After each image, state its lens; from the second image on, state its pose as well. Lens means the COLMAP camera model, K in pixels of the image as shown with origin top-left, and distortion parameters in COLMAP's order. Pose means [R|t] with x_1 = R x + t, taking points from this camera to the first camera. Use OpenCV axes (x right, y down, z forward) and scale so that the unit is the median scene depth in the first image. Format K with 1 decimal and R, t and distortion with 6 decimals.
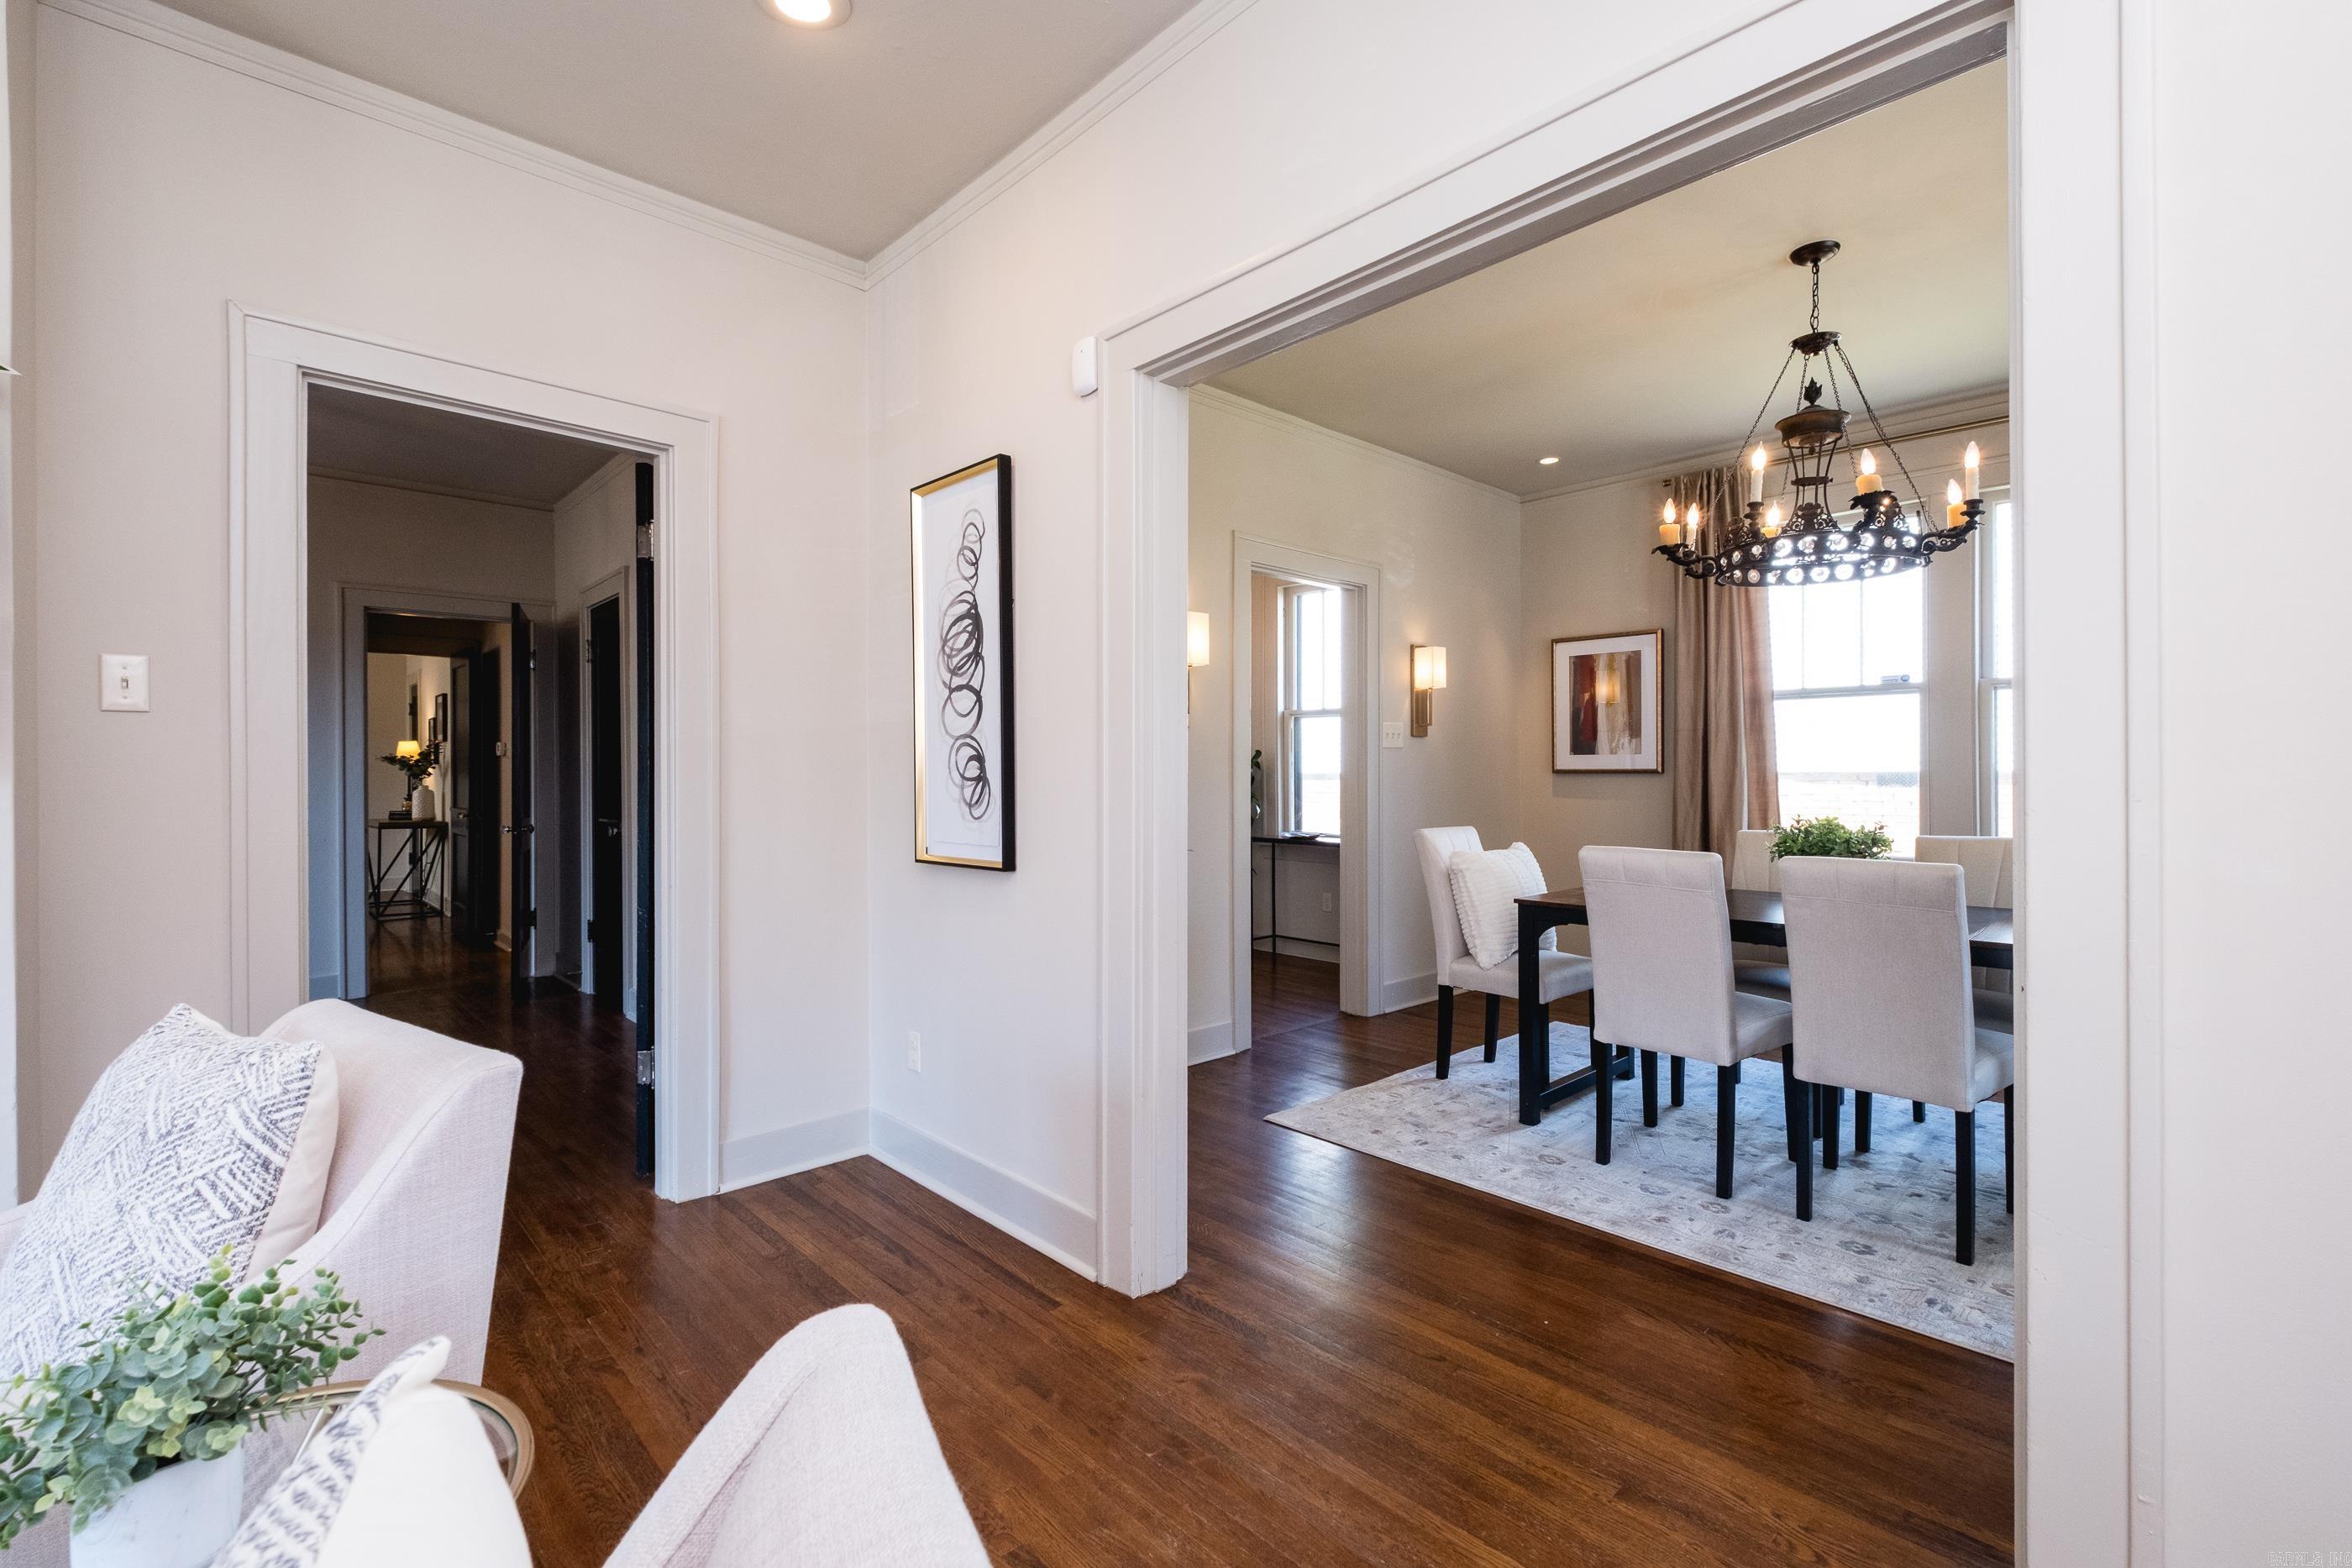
lens RADIAL K [[1044.8, 0, 1195.6], [0, 1044.8, 775.8], [0, 0, 1]] dist [0.002360, -0.003762]
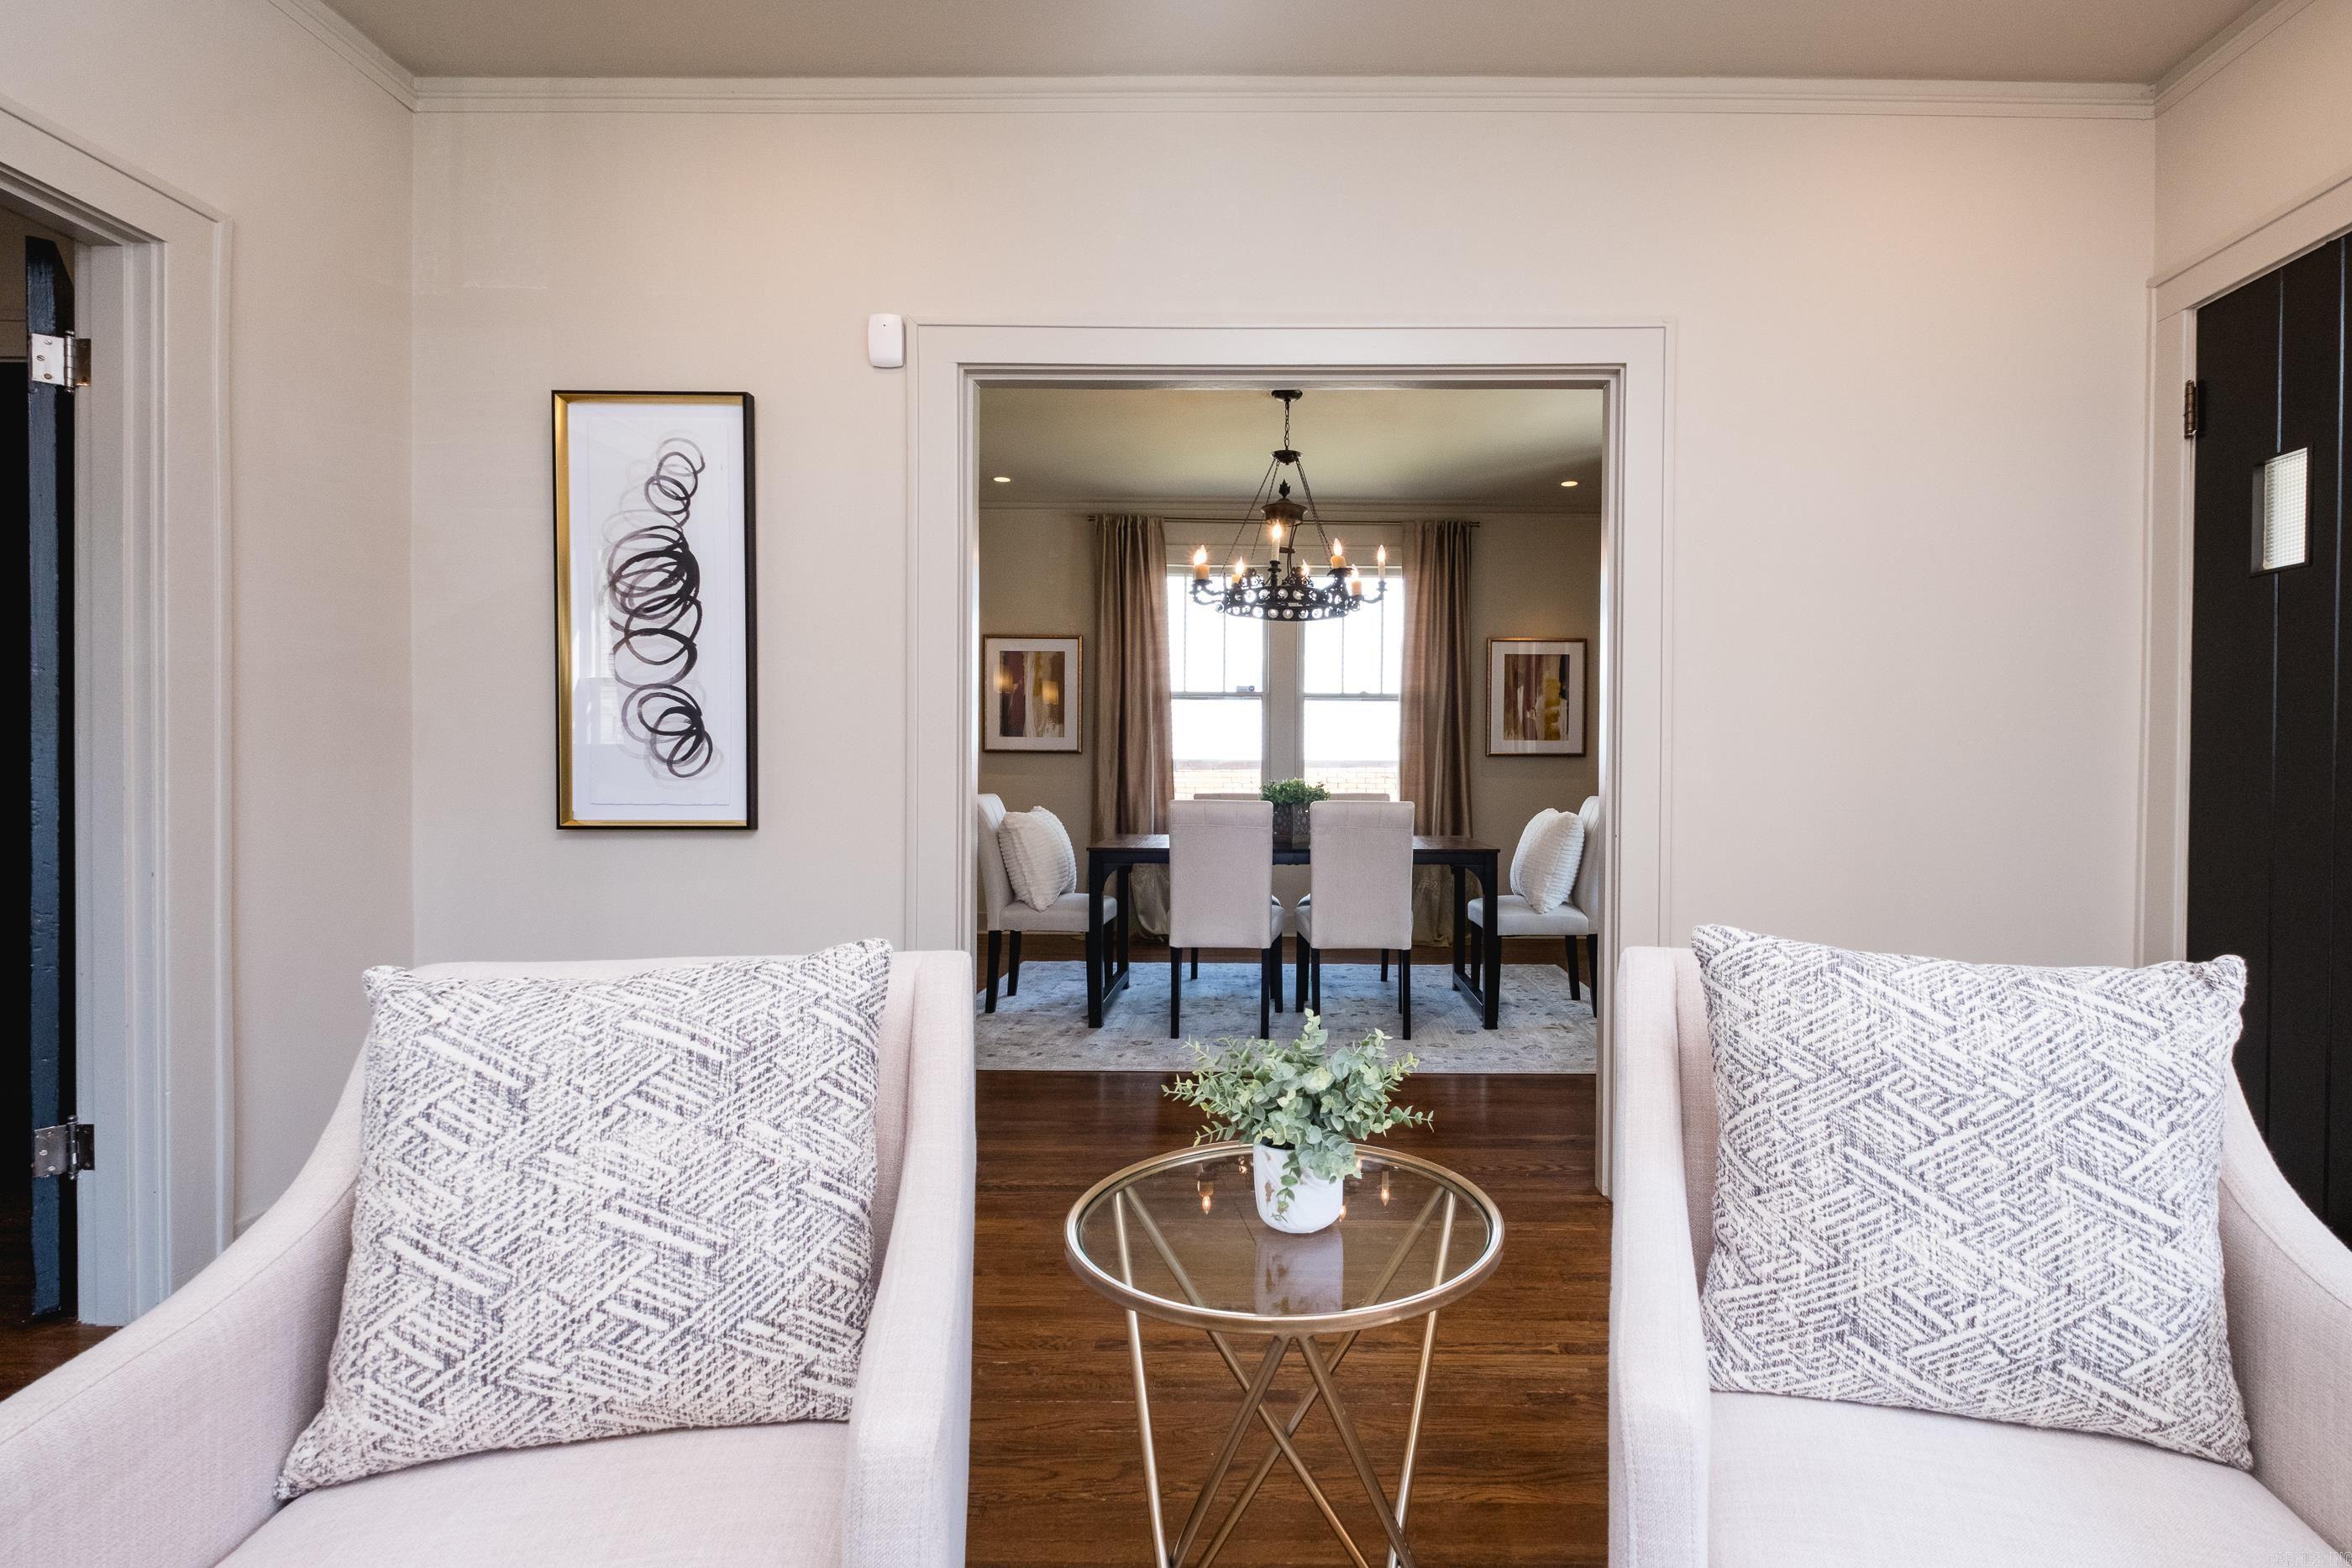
lens RADIAL K [[1044.8, 0, 1249.0], [0, 1044.8, 778.1], [0, 0, 1]] dist [0.002360, -0.003762]
pose [[0.702488, 0.003882, 0.711685, -0.491181], [-0.011228, 0.999921, 0.005629, 0.030121], [-0.711607, -0.011945, 0.702476, 0.000597]]
